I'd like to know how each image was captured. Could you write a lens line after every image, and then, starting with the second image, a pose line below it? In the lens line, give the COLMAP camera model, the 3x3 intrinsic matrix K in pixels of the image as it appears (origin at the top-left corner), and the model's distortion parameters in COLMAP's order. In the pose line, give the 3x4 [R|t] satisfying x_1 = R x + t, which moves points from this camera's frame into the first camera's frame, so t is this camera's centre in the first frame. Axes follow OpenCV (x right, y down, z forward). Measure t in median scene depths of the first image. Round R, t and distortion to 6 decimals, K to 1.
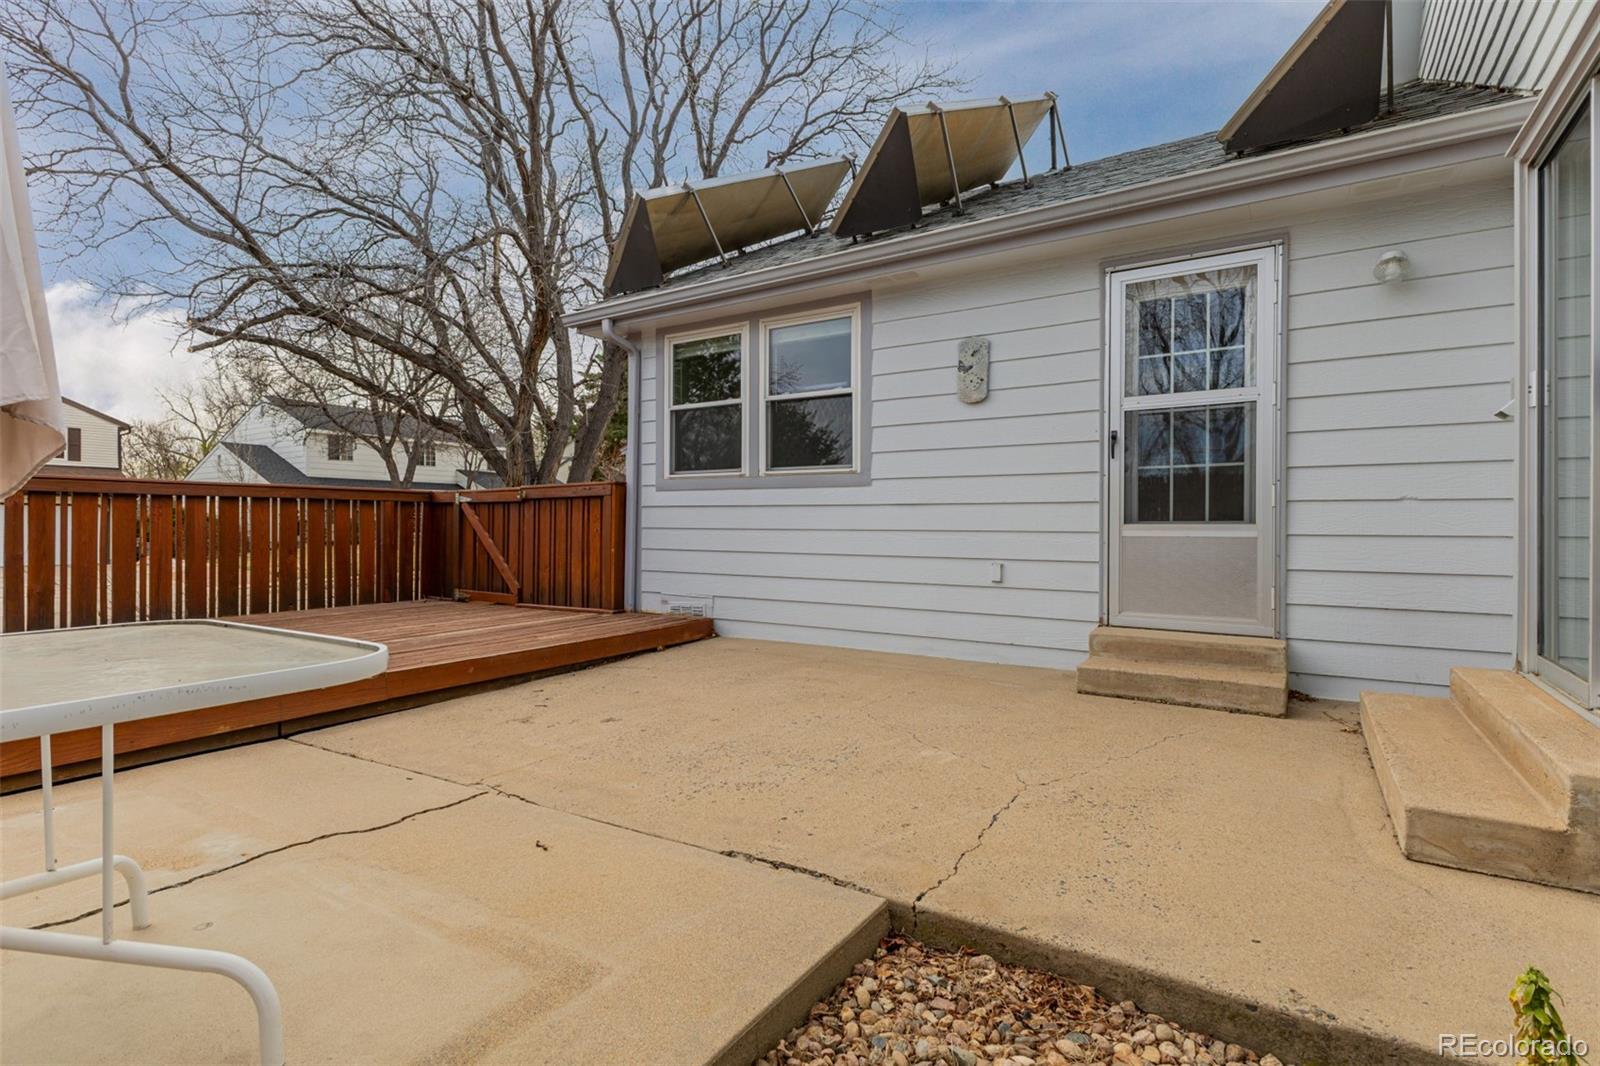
lens RADIAL K [[772.8, 0, 793.6], [0, 772.8, 531.8], [0, 0, 1]] dist [0.008574, 0.000262]
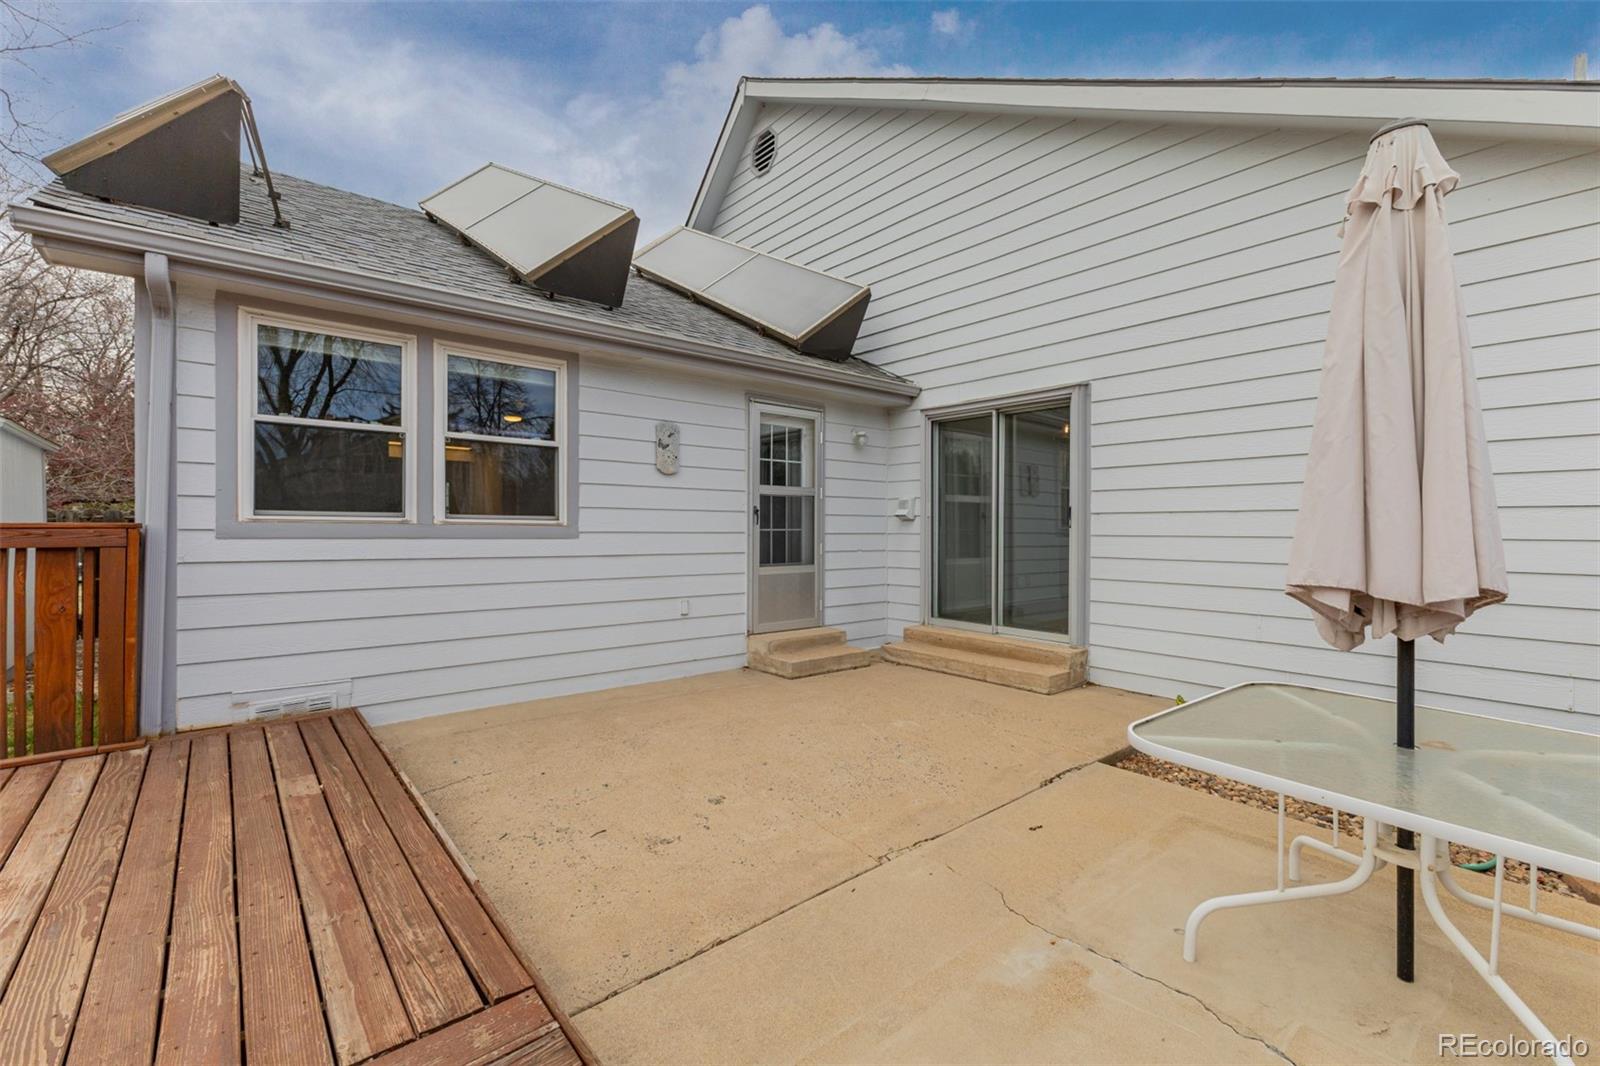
lens RADIAL K [[690.2, 0, 802.9], [0, 690.2, 531.0], [0, 0, 1]] dist [0.005453, -0.001323]
pose [[0.289135, -0.005343, 0.957273, -0.843339], [0.001242, 0.999986, 0.005206, -0.086945], [-0.957288, -0.000317, 0.289137, 0.507143]]
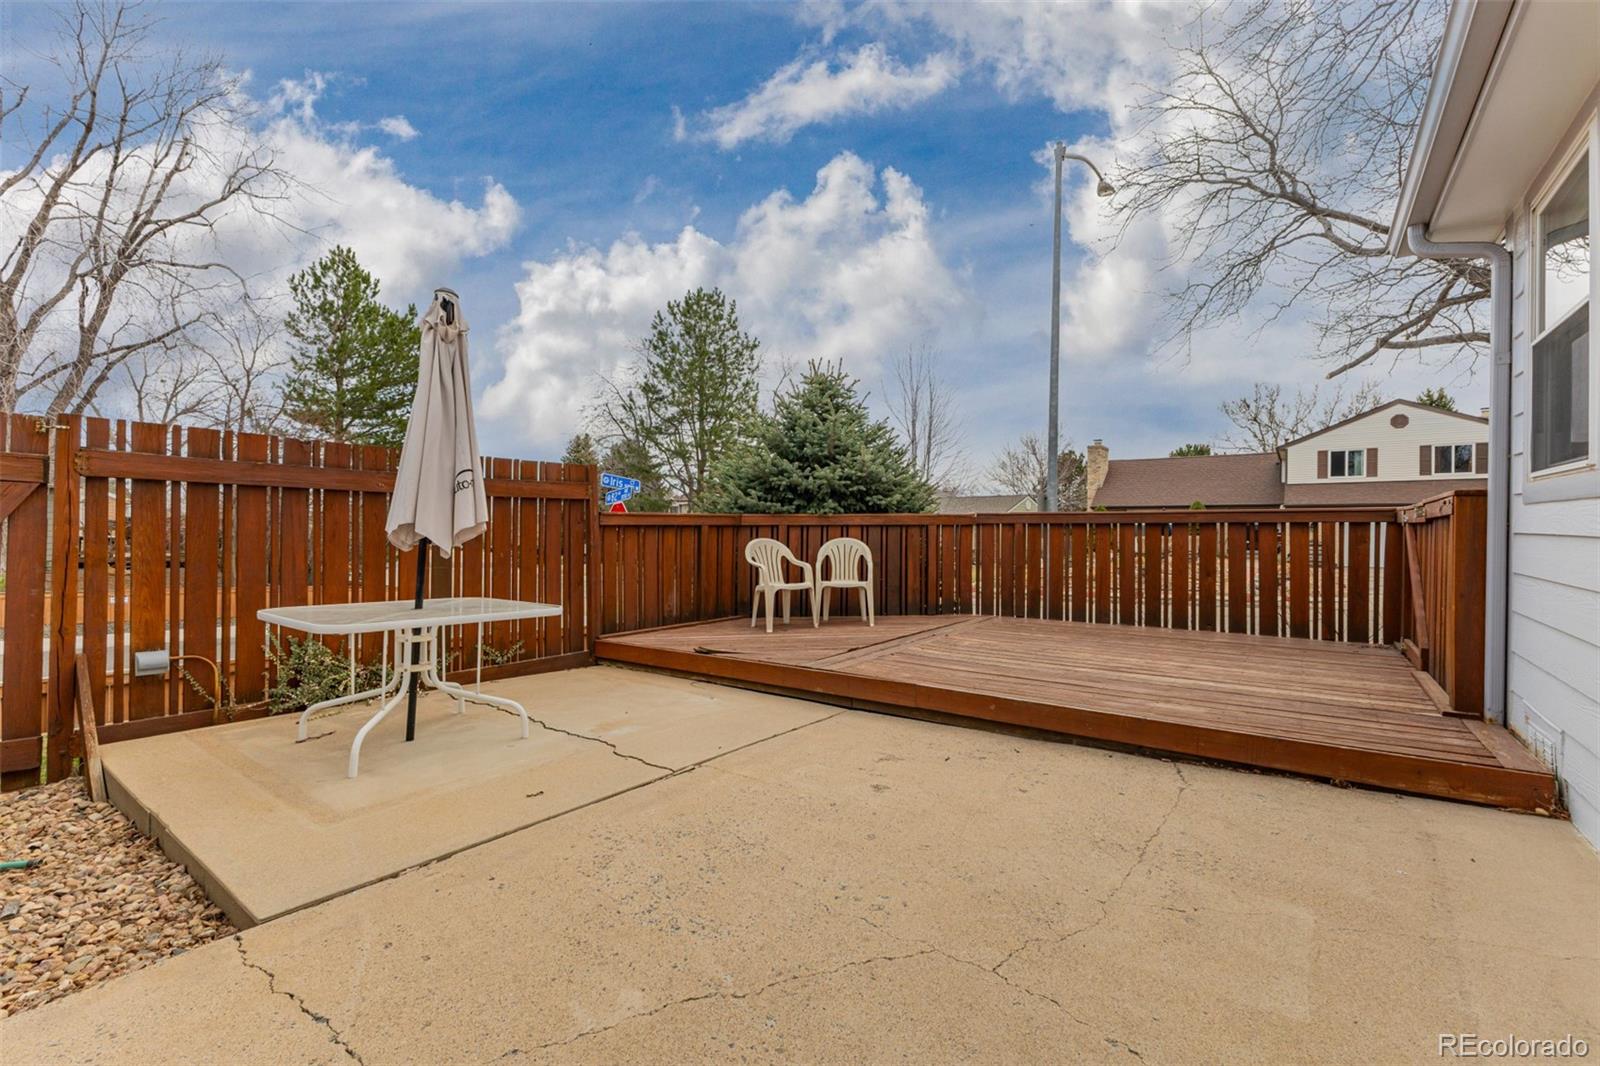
lens RADIAL K [[690.2, 0, 802.9], [0, 690.2, 531.0], [0, 0, 1]] dist [0.005453, -0.001323]
pose [[-0.054980, 0.006847, -0.998464, 0.451902], [-0.006053, 0.999956, 0.007190, -0.047976], [0.998469, 0.006439, -0.054937, 0.760232]]
